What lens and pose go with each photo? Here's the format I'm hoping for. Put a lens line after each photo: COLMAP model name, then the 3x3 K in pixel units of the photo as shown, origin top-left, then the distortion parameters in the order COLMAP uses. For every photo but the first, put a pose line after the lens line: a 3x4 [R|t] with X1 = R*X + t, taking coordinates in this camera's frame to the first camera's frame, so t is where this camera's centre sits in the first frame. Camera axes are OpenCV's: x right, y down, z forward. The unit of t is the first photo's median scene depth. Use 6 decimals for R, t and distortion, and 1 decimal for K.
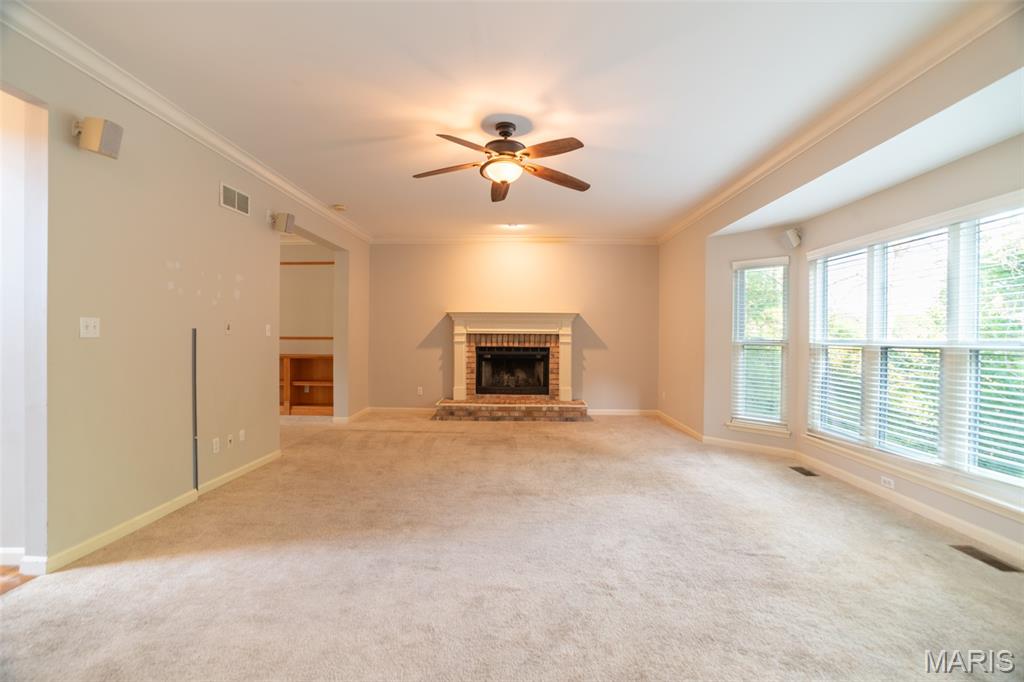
lens RADIAL K [[455.5, 0, 509.3], [0, 455.5, 340.7], [0, 0, 1]] dist [-0.032708, 0.002246]
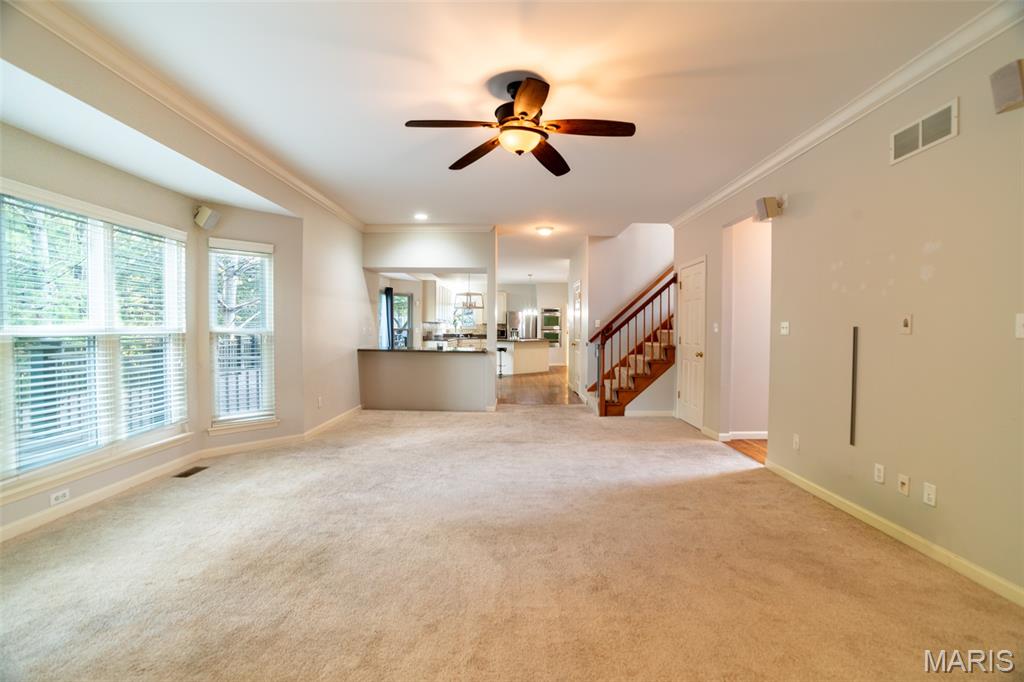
lens RADIAL K [[455.5, 0, 510.8], [0, 455.5, 337.8], [0, 0, 1]] dist [-0.032708, 0.002246]
pose [[-0.999643, -0.014265, -0.022614, 0.018559], [-0.014917, 0.999470, 0.028939, -0.019559], [0.022189, 0.029266, -0.999325, 1.775152]]
